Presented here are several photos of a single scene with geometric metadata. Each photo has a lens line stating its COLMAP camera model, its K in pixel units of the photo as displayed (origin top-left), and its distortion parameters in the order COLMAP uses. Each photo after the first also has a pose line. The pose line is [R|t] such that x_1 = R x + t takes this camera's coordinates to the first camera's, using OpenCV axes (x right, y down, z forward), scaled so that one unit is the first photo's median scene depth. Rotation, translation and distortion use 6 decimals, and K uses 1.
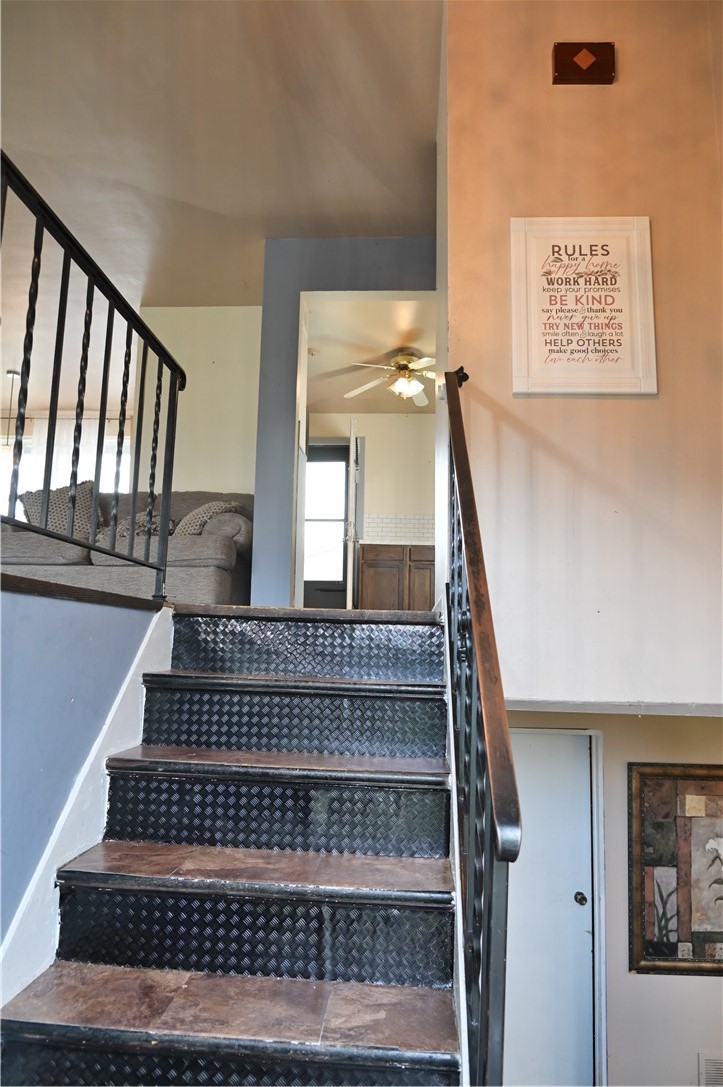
lens RADIAL K [[747.2, 0, 363.8], [0, 747.2, 543.8], [0, 0, 1]] dist [-0.008443, -0.000445]
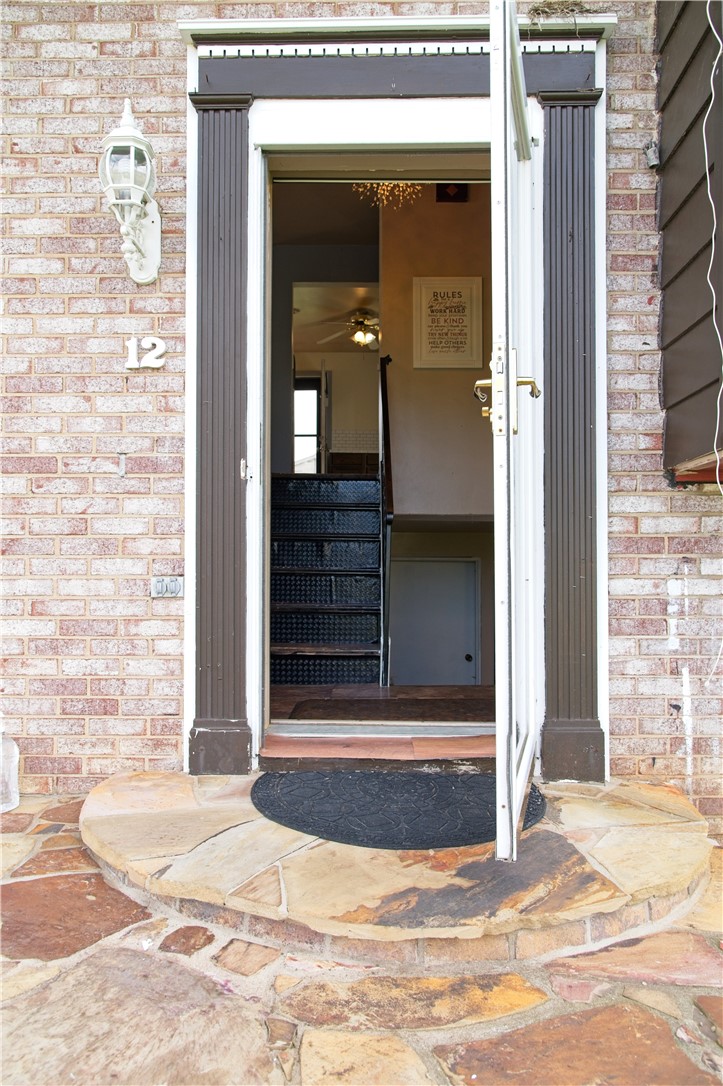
lens RADIAL K [[746.6, 0, 362.8], [0, 746.6, 538.4], [0, 0, 1]] dist [-0.008443, -0.000445]
pose [[0.998580, -0.015804, 0.050874, -0.049612], [0.010567, 0.994769, 0.101603, 0.052500], [-0.052214, -0.100921, 0.993523, -1.049589]]
